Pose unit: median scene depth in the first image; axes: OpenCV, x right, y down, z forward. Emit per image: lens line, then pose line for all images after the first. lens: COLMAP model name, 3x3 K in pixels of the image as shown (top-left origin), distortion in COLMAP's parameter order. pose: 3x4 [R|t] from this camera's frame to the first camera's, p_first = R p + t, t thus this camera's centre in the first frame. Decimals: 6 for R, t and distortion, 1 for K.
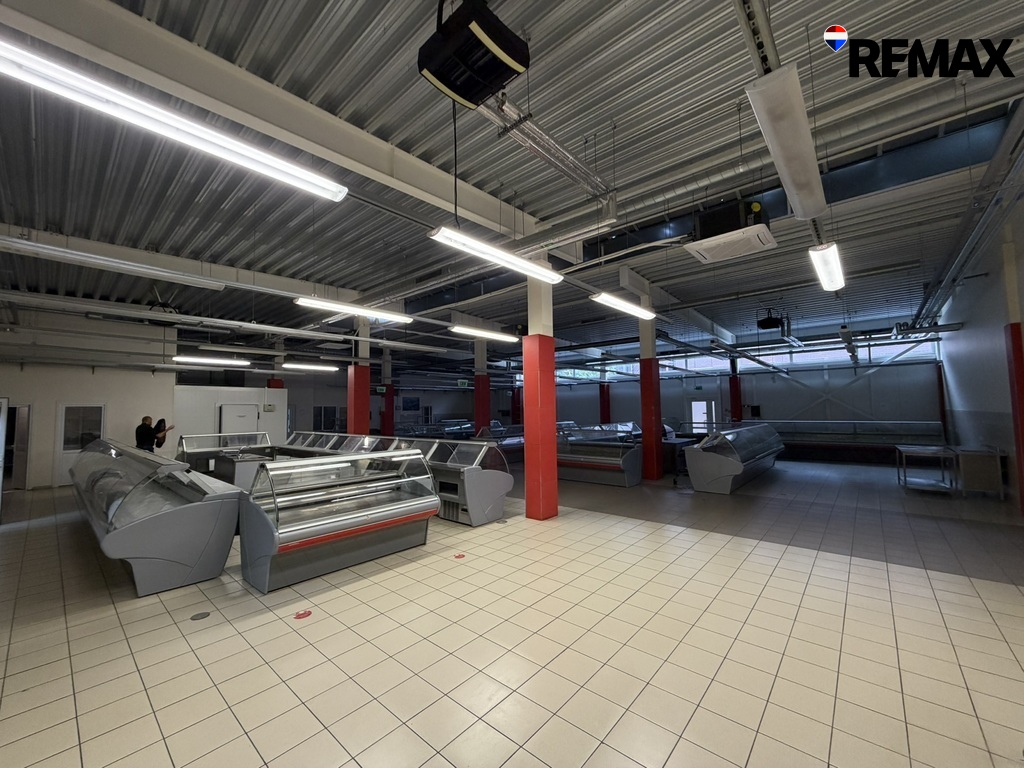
lens RADIAL K [[404.8, 0, 512.0], [0, 404.8, 384.0], [0, 0, 1]] dist [-0.000654, -0.000078]
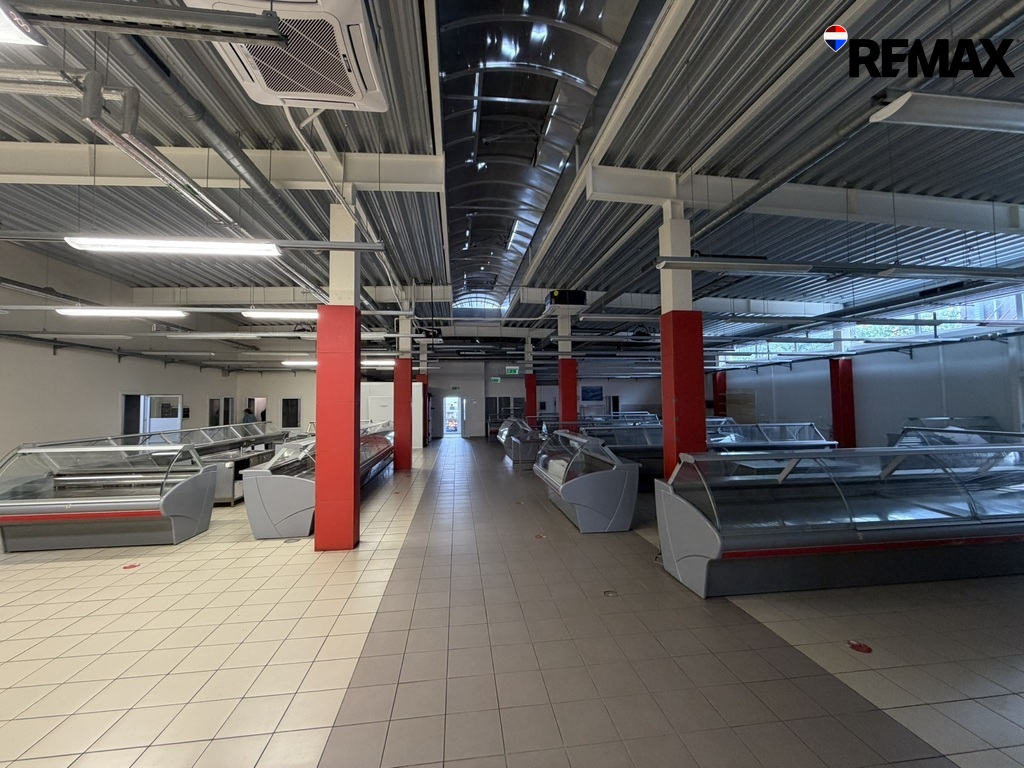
lens RADIAL K [[404.8, 0, 512.0], [0, 404.8, 384.0], [0, 0, 1]] dist [-0.000654, -0.000078]
pose [[0.748924, -0.020257, -0.662346, 0.803591], [0.035458, 0.999326, 0.009530, 0.044981], [0.661707, -0.030622, 0.749137, 0.693003]]
